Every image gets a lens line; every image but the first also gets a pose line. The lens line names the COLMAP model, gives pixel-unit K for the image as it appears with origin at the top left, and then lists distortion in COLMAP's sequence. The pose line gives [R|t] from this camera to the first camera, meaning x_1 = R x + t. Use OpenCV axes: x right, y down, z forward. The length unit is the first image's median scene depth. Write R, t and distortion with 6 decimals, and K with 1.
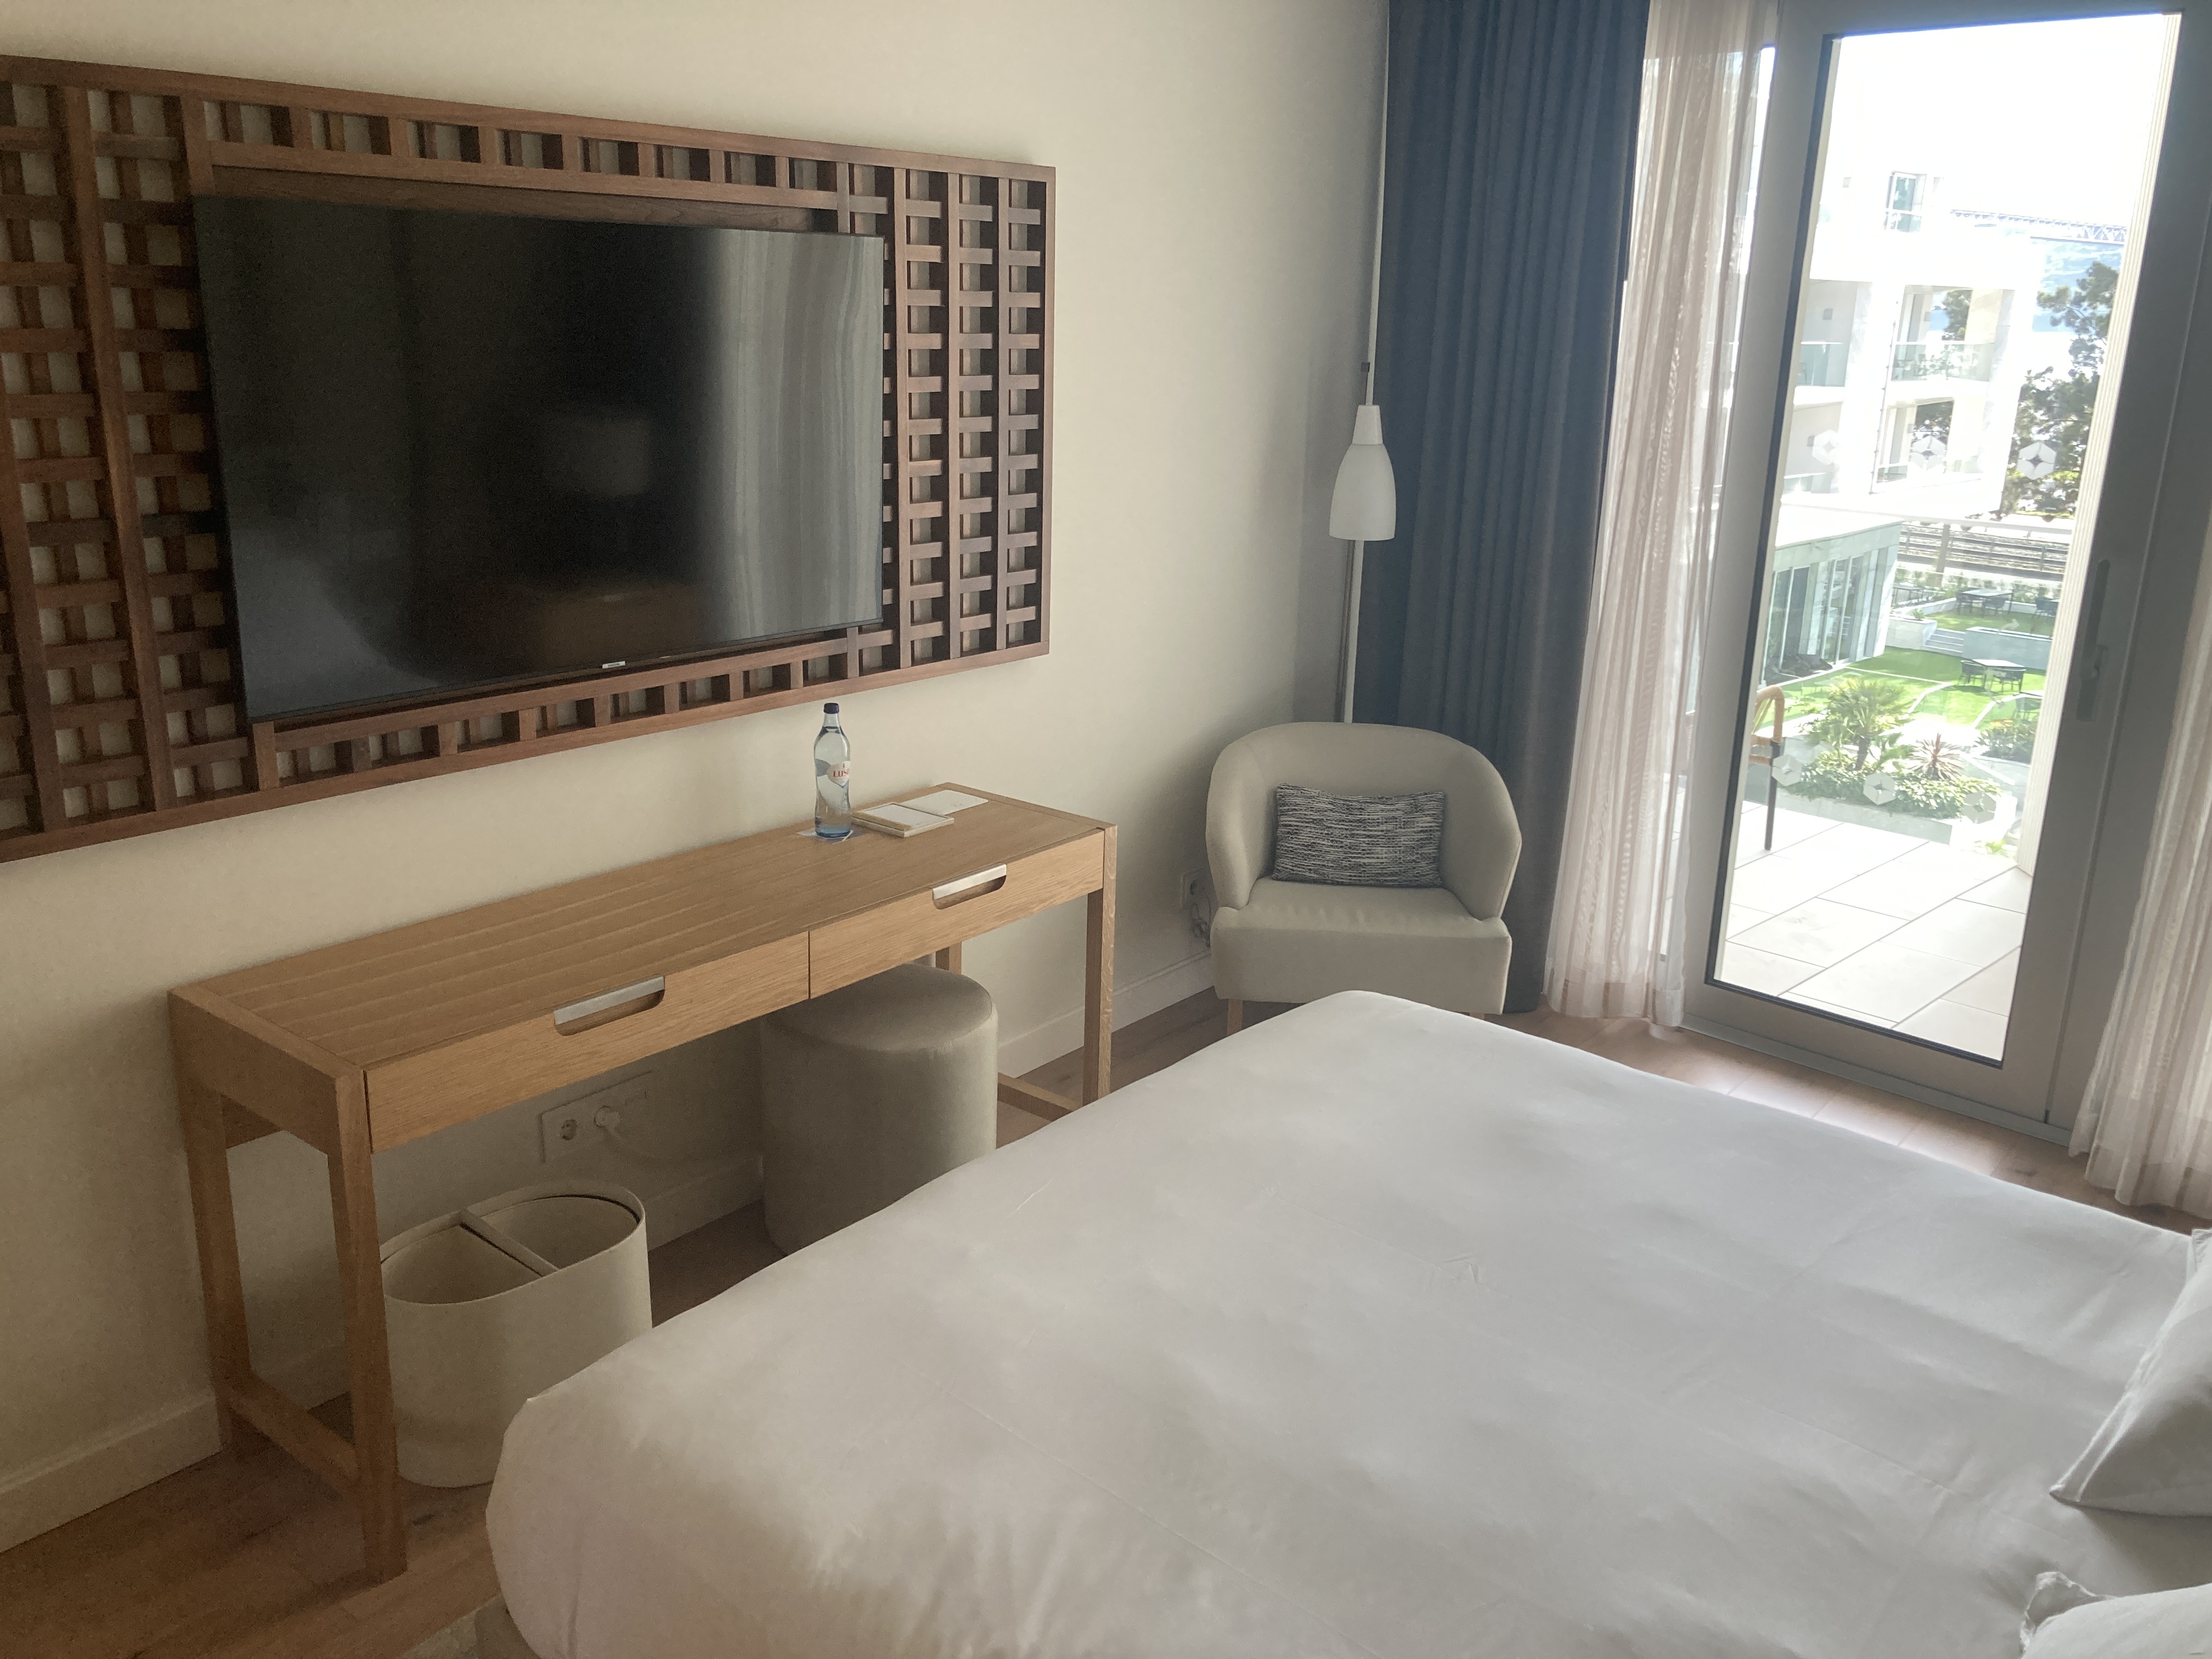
lens RADIAL K [[1833.8, 0, 1105.3], [0, 1833.8, 830.2], [0, 0, 1]] dist [0.049387, -0.036449]
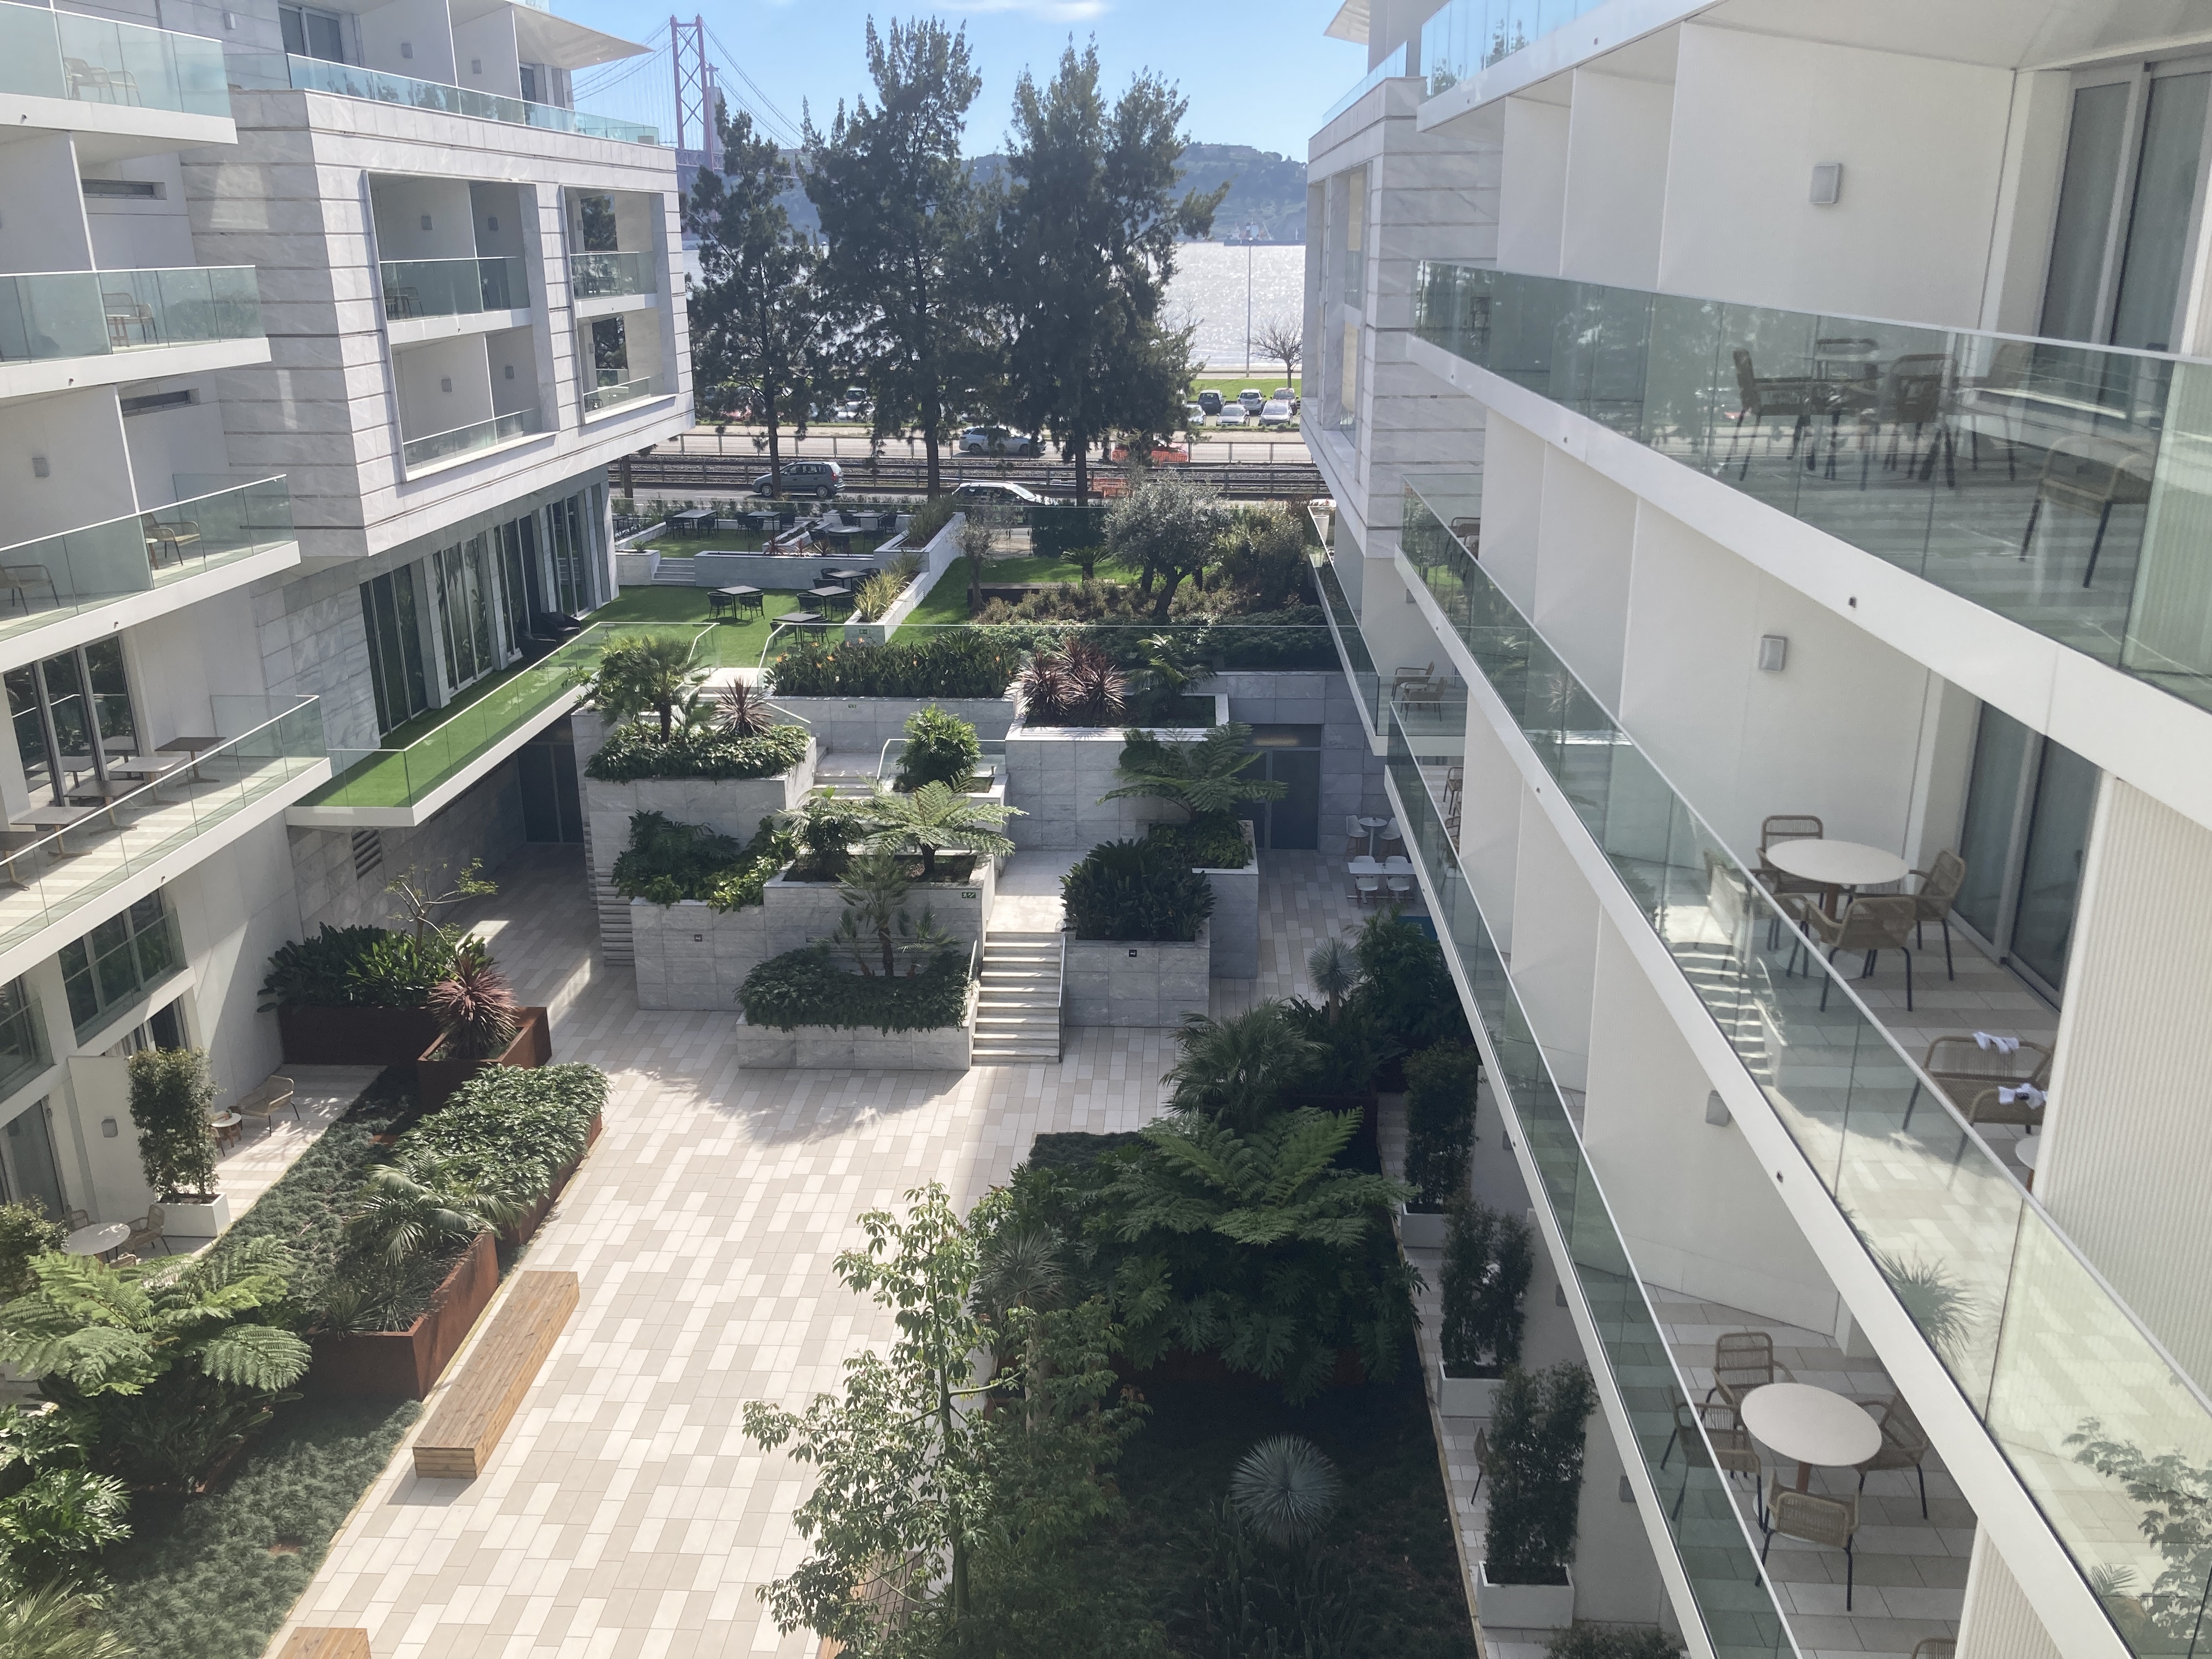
lens RADIAL K [[1833.8, 0, 1104.4], [0, 1833.8, 829.4], [0, 0, 1]] dist [0.049387, -0.036449]
pose [[0.756934, -0.232134, 0.610872, 0.019355], [0.210366, 0.971579, 0.108539, -0.034075], [-0.618706, 0.046350, 0.784254, 0.154869]]
